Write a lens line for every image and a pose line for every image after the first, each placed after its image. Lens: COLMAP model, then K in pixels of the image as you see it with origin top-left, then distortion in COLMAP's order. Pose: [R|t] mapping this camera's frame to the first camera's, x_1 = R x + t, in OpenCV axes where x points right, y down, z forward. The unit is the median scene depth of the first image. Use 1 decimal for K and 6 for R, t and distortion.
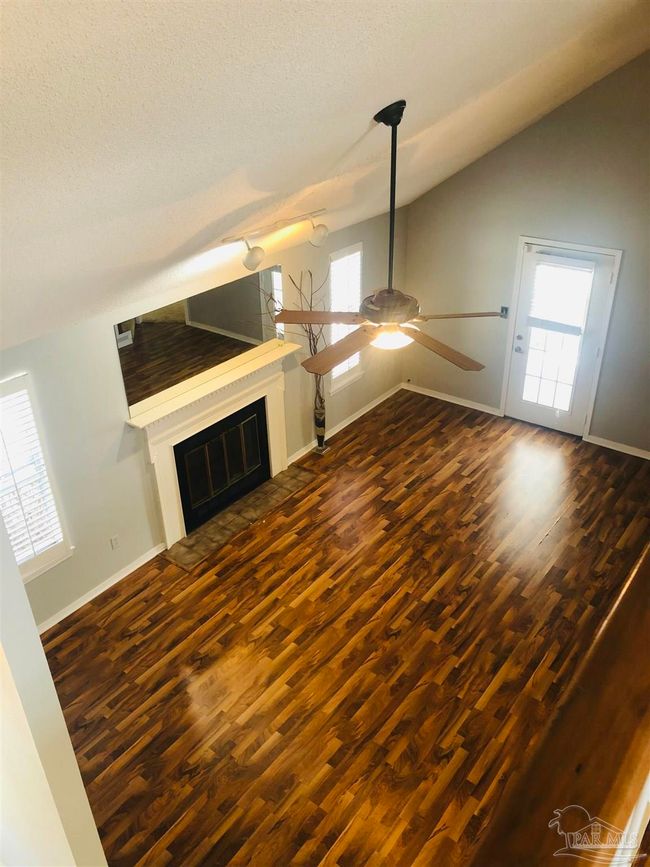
lens RADIAL K [[713.7, 0, 307.9], [0, 713.7, 440.5], [0, 0, 1]] dist [0.036597, -0.040503]
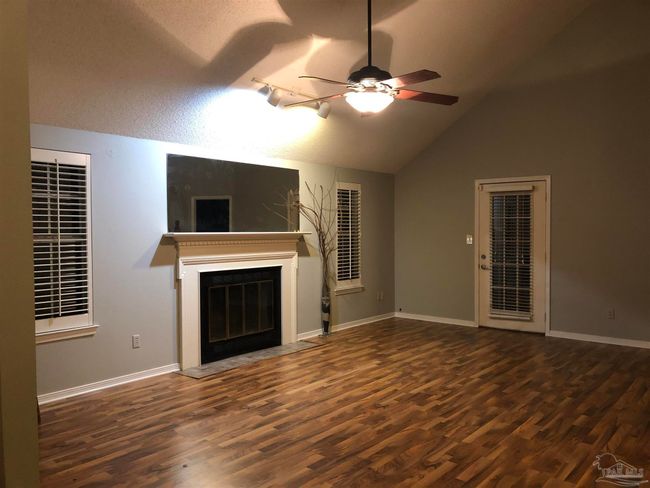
lens RADIAL K [[535.1, 0, 326.0], [0, 535.1, 245.6], [0, 0, 1]] dist [0.036597, -0.040503]
pose [[0.999287, 0.029338, -0.023748, 0.048423], [-0.037072, 0.881178, -0.471328, 0.420504], [0.007098, 0.471873, 0.881638, 0.193587]]
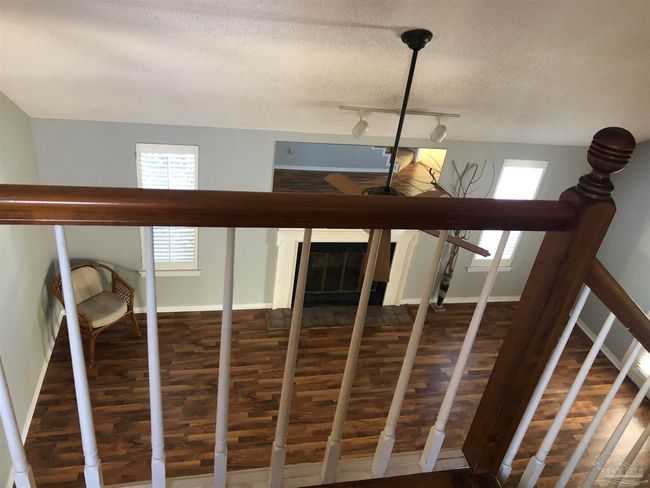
lens RADIAL K [[535.1, 0, 329.0], [0, 535.1, 241.5], [0, 0, 1]] dist [0.036597, -0.040503]
pose [[0.759160, 0.441582, -0.478207, 0.360644], [-0.450435, 0.886758, 0.103771, -0.133184], [0.469877, 0.136623, 0.872095, 0.165863]]
